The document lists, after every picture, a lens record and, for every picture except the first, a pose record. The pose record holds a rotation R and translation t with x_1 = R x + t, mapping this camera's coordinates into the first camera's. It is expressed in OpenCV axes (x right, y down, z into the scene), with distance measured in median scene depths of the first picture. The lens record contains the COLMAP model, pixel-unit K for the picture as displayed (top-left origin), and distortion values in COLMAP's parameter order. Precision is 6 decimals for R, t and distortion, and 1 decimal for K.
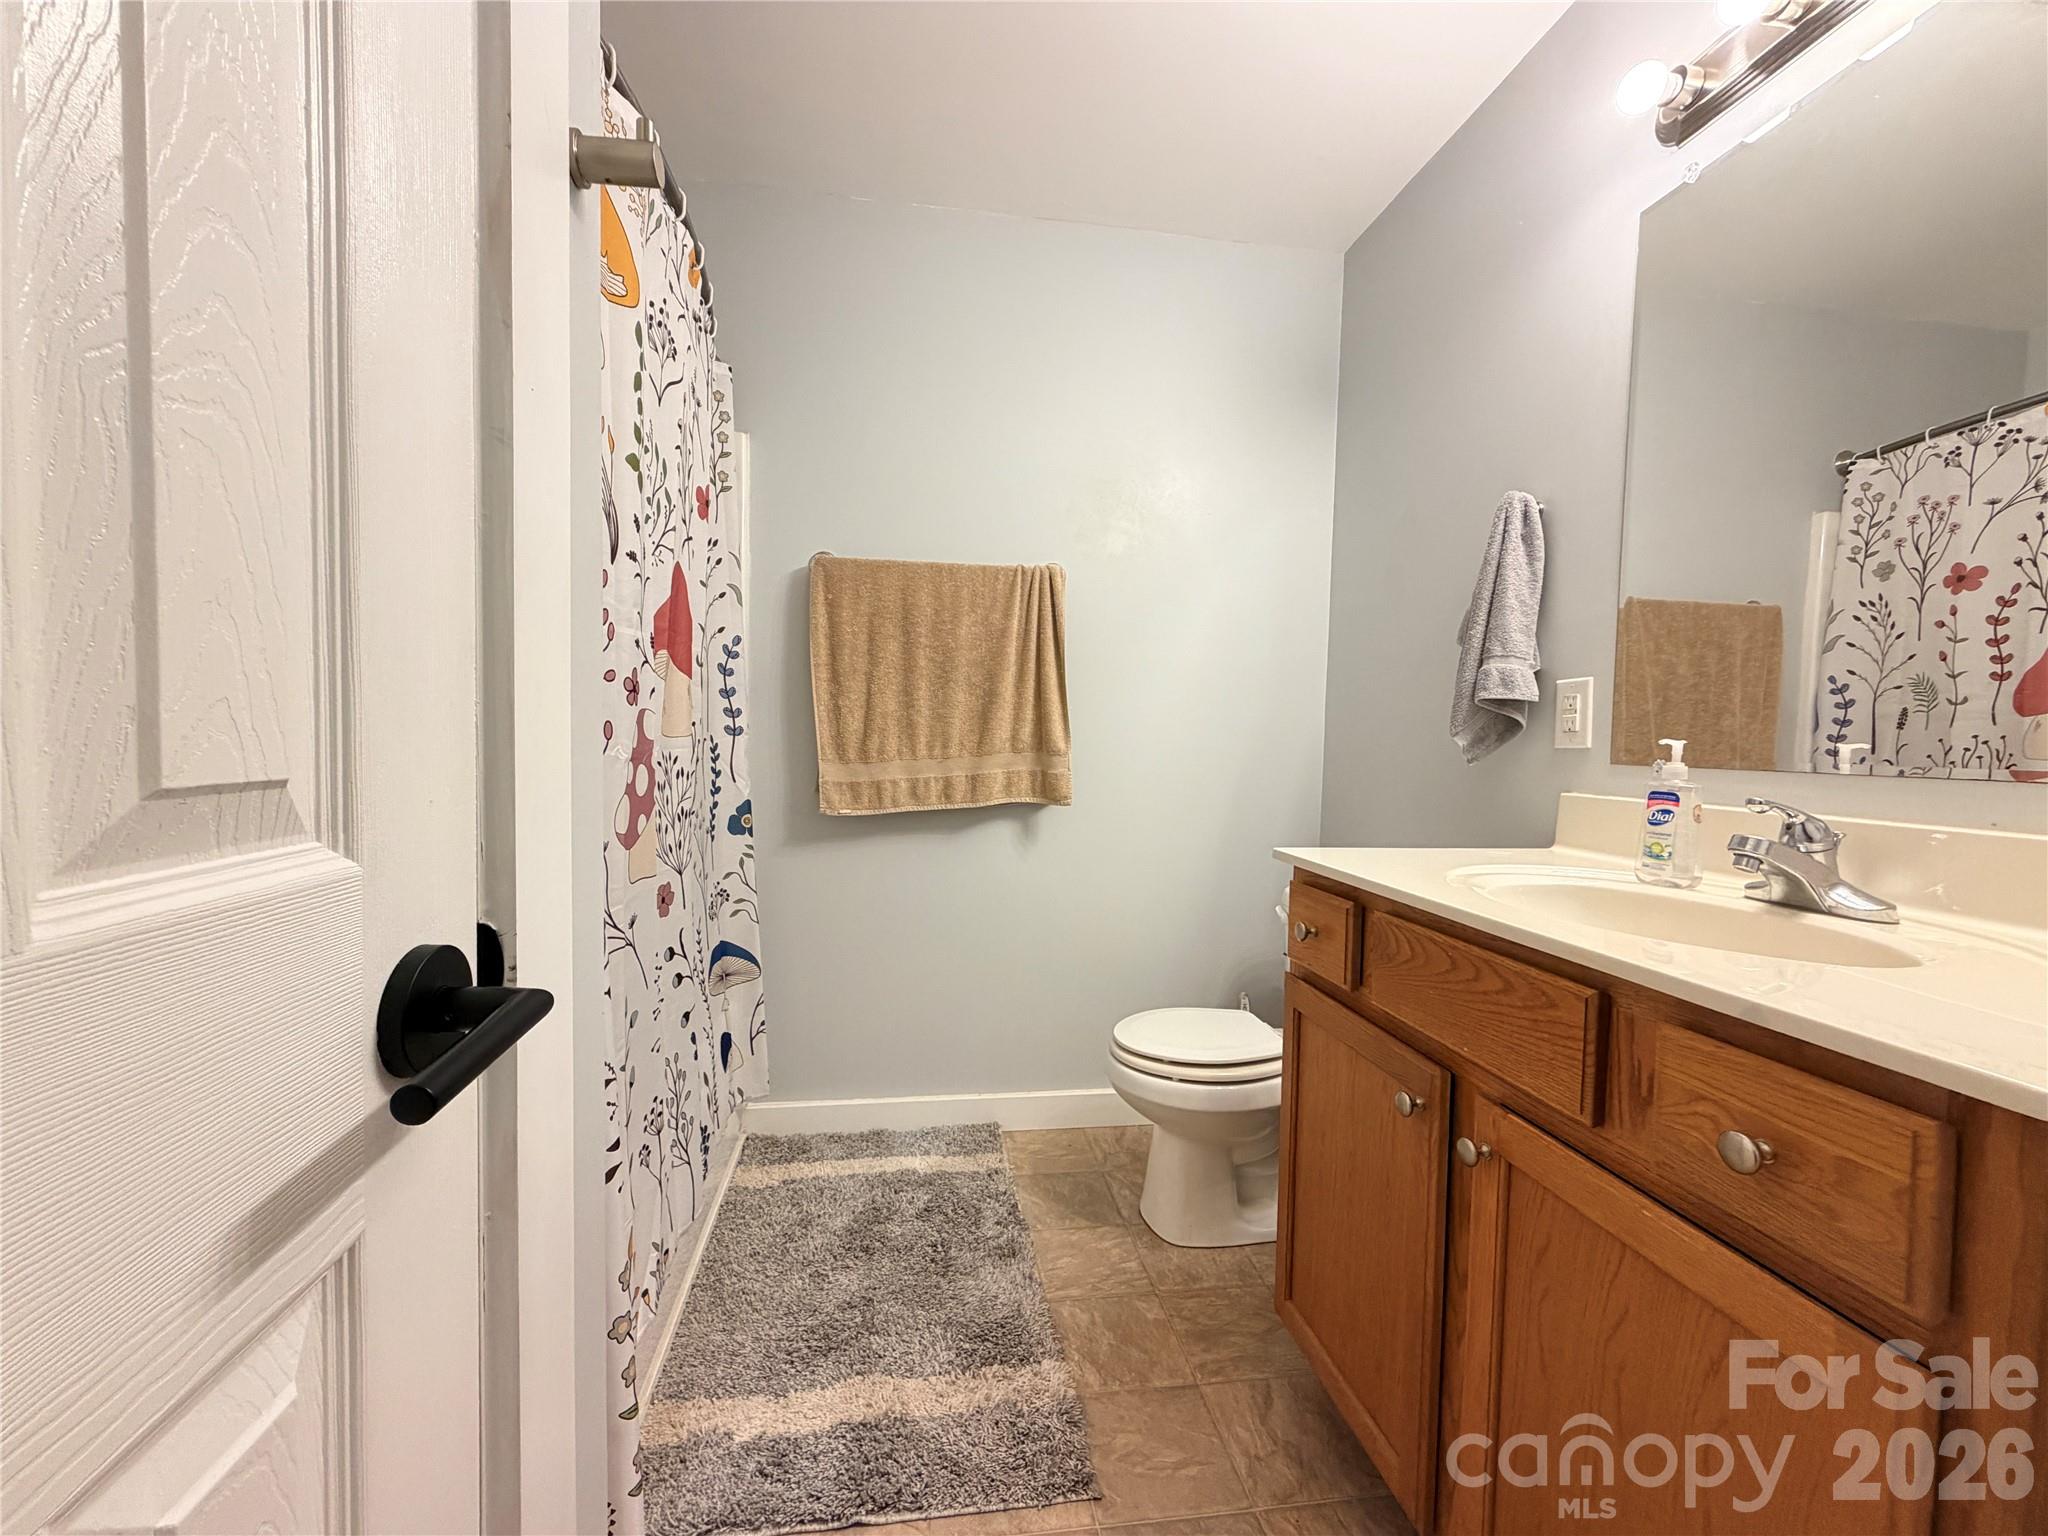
lens RADIAL K [[816.8, 0, 1016.4], [0, 816.8, 767.9], [0, 0, 1]] dist [-0.000653, 0.000086]
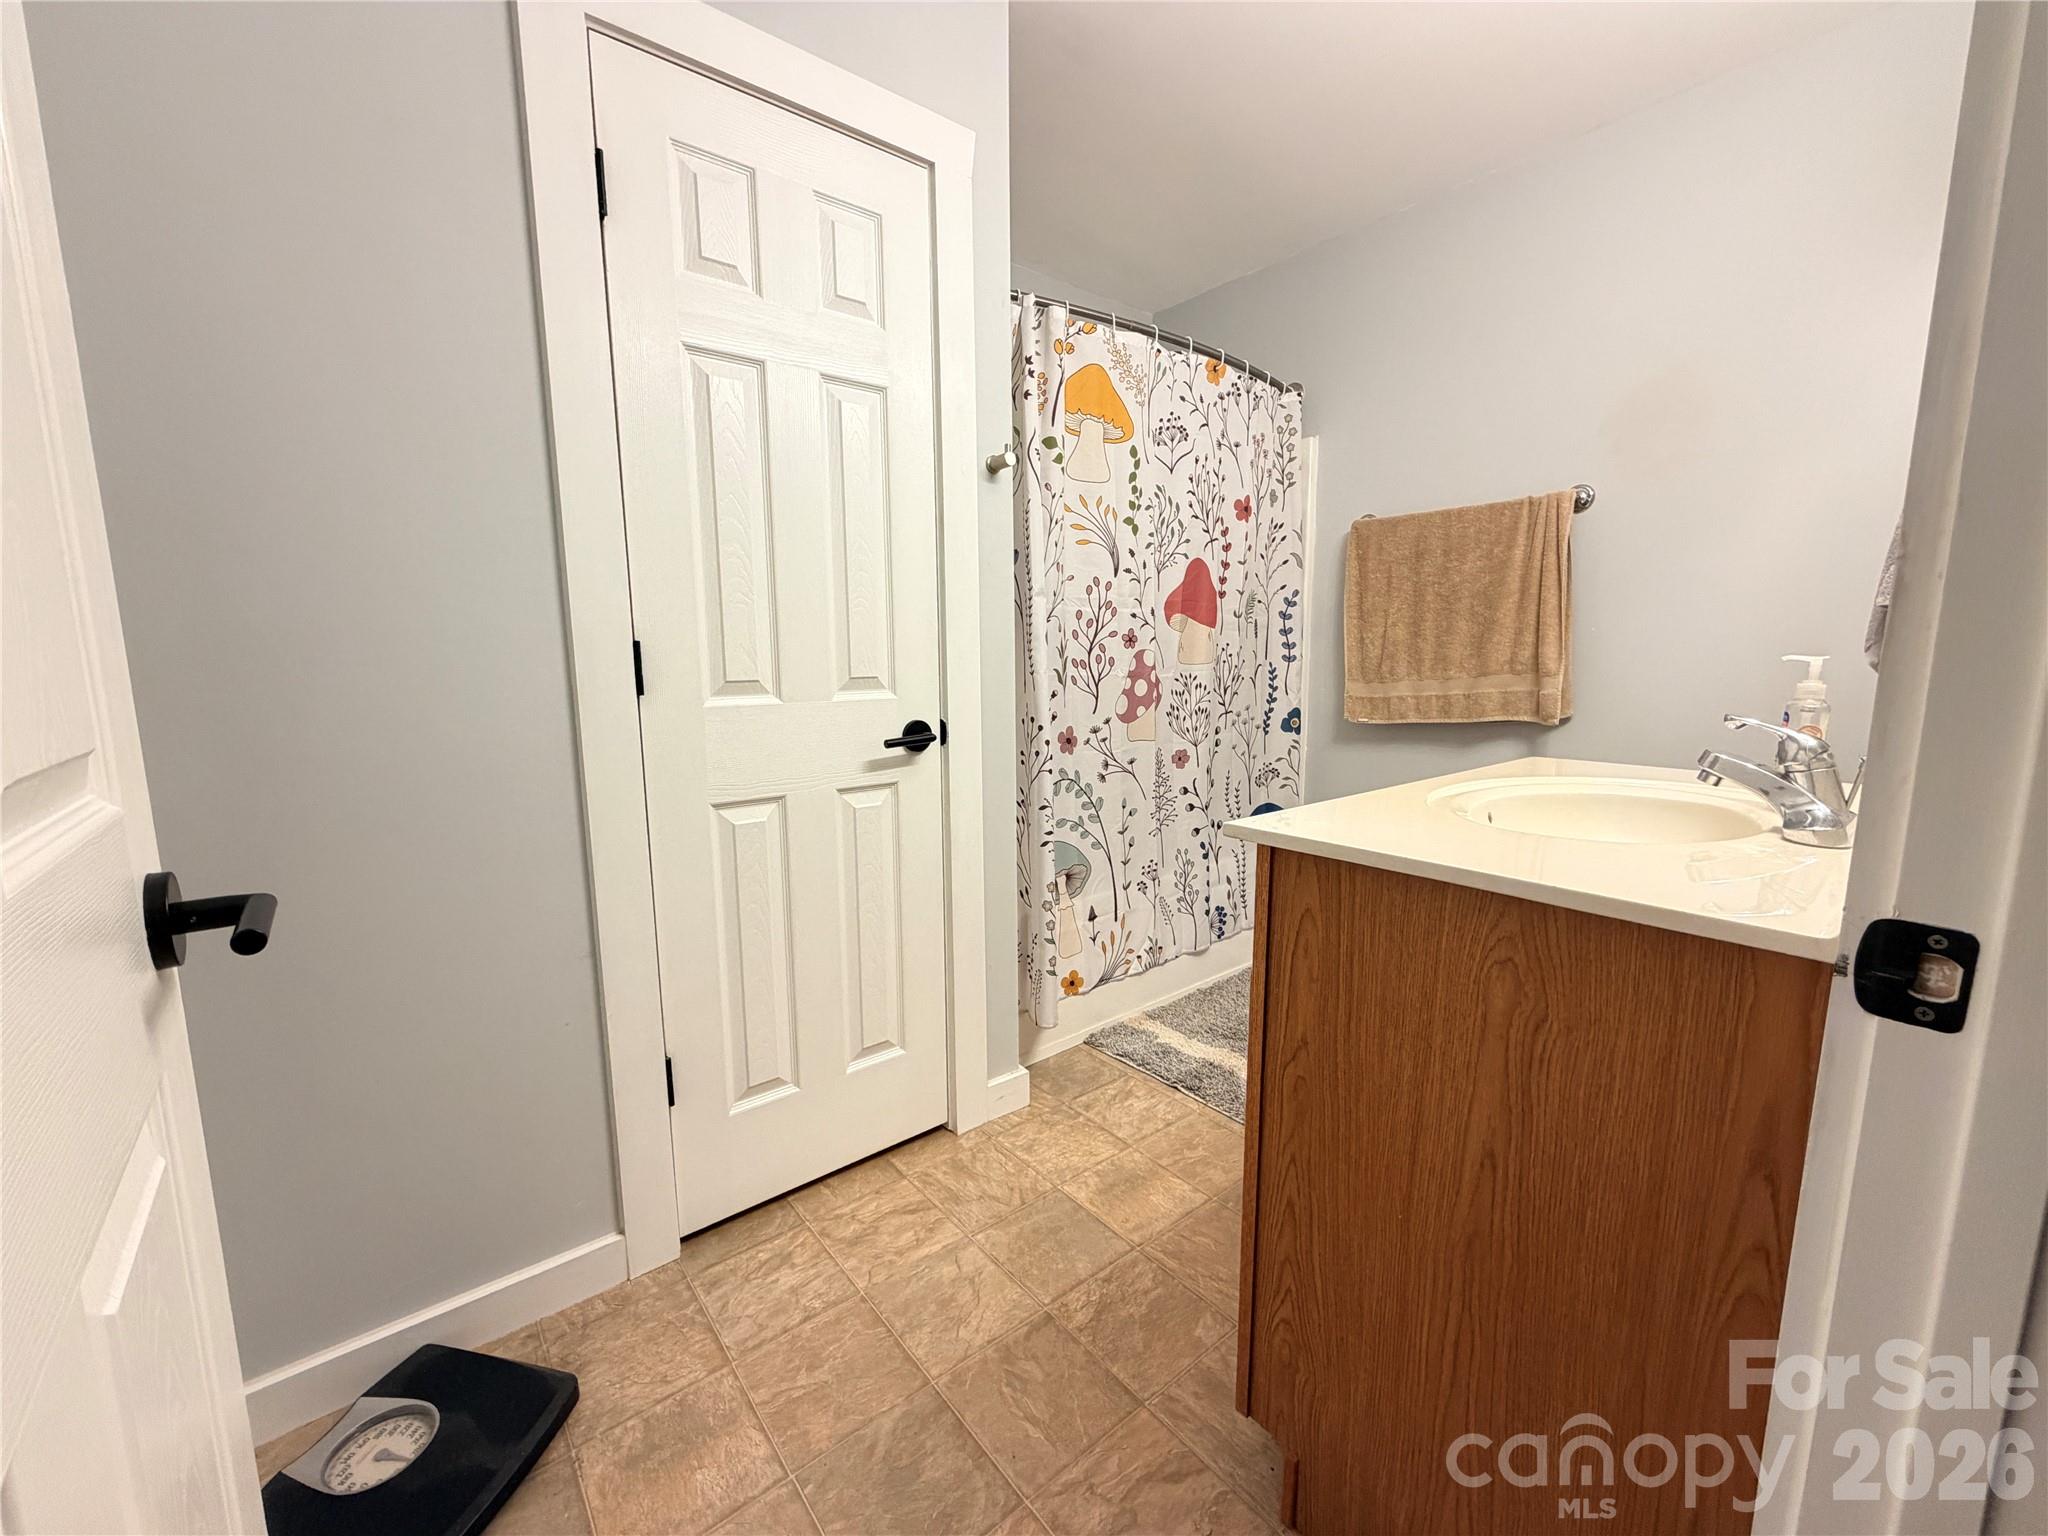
lens RADIAL K [[816.8, 0, 1016.4], [0, 816.8, 767.9], [0, 0, 1]] dist [-0.000653, 0.000086]
pose [[0.510767, 0.097185, -0.854208, 0.642966], [-0.018813, 0.994616, 0.101910, 0.007803], [0.859513, -0.035982, 0.509845, -0.135669]]
